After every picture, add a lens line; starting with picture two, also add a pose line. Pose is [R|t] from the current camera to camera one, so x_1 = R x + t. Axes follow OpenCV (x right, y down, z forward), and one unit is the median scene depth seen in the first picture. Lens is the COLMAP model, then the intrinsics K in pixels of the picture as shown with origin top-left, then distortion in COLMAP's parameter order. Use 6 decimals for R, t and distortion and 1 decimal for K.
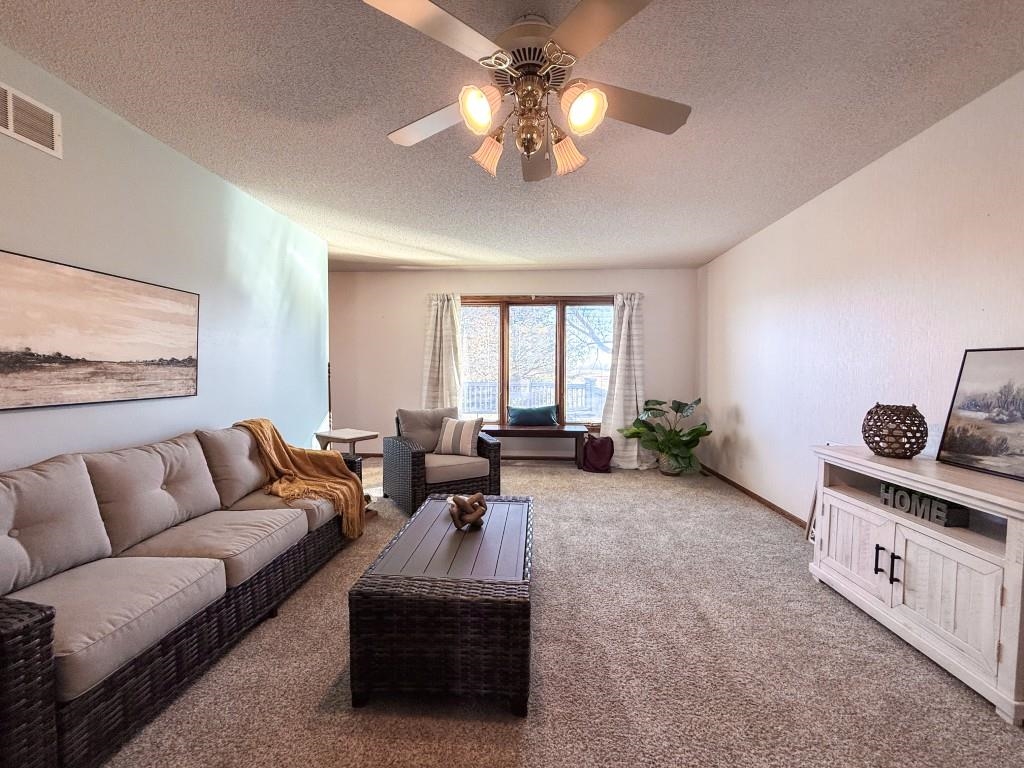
lens RADIAL K [[410.5, 0, 513.4], [0, 410.5, 385.3], [0, 0, 1]] dist [0.001375, -0.000464]
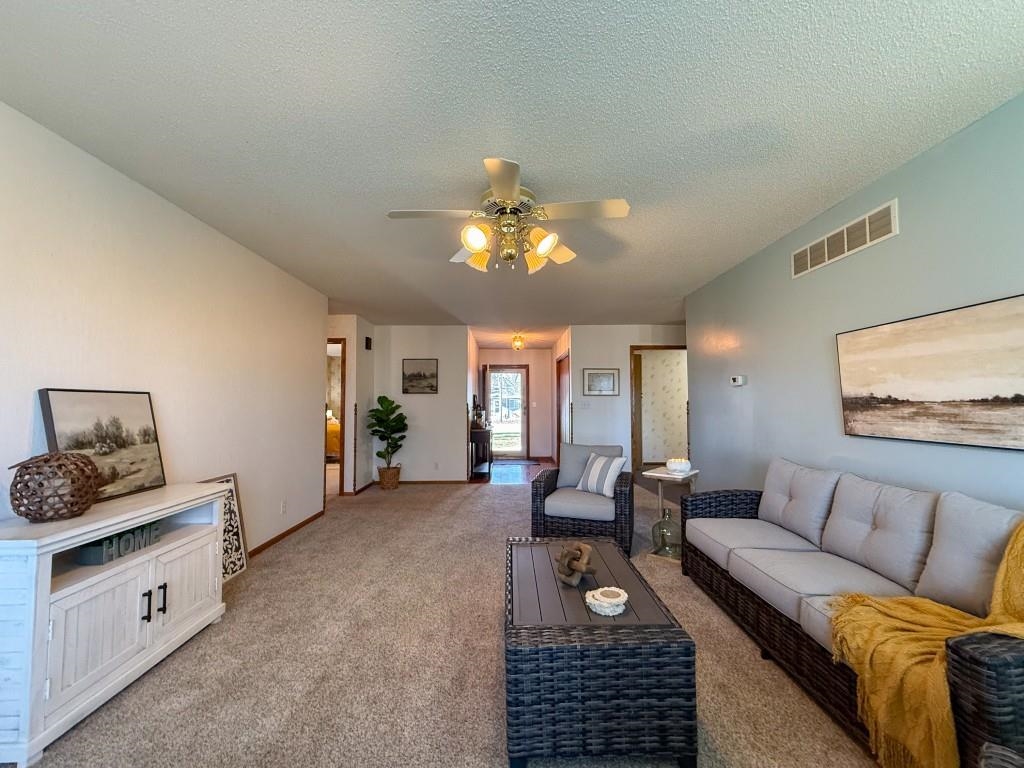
lens RADIAL K [[410.5, 0, 508.7], [0, 410.5, 382.9], [0, 0, 1]] dist [0.001375, -0.000464]
pose [[-0.998685, -0.003000, -0.051182, 0.090659], [-0.002371, 0.999921, -0.012358, -0.091017], [0.051215, -0.012220, -0.998613, 1.993811]]
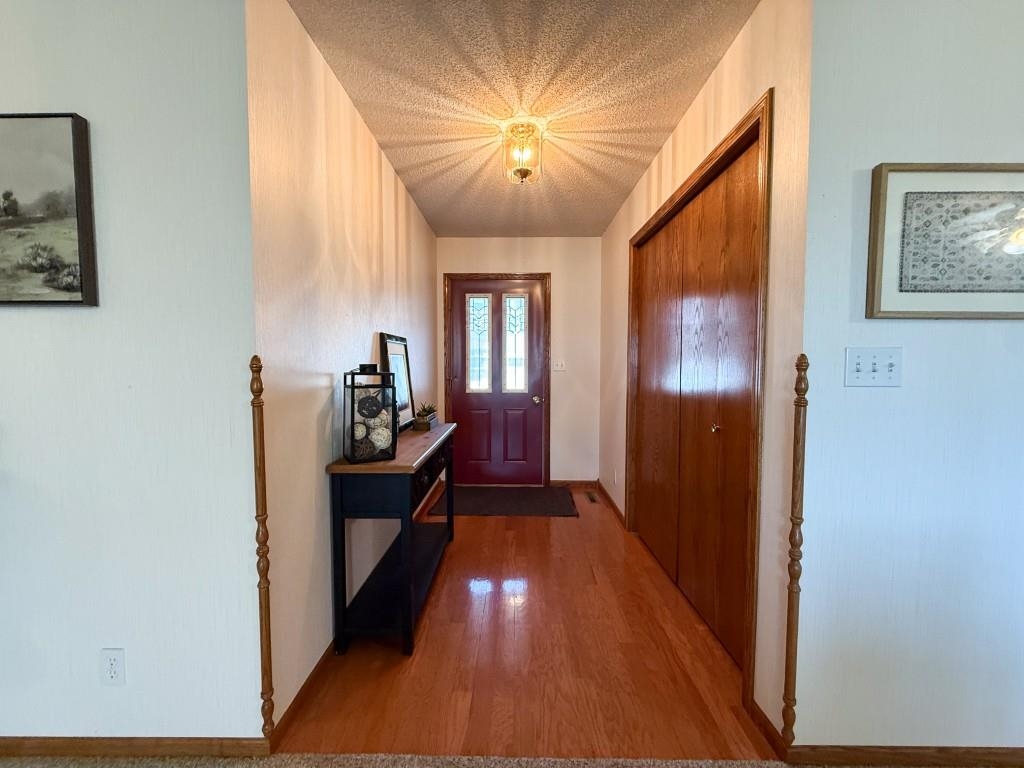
lens RADIAL K [[410.5, 0, 516.3], [0, 410.5, 386.3], [0, 0, 1]] dist [0.001375, -0.000464]
pose [[-0.998818, 0.000112, -0.048616, -0.121578], [-0.003990, 0.996434, 0.084280, 0.022977], [0.048452, 0.084374, -0.995255, -0.710164]]
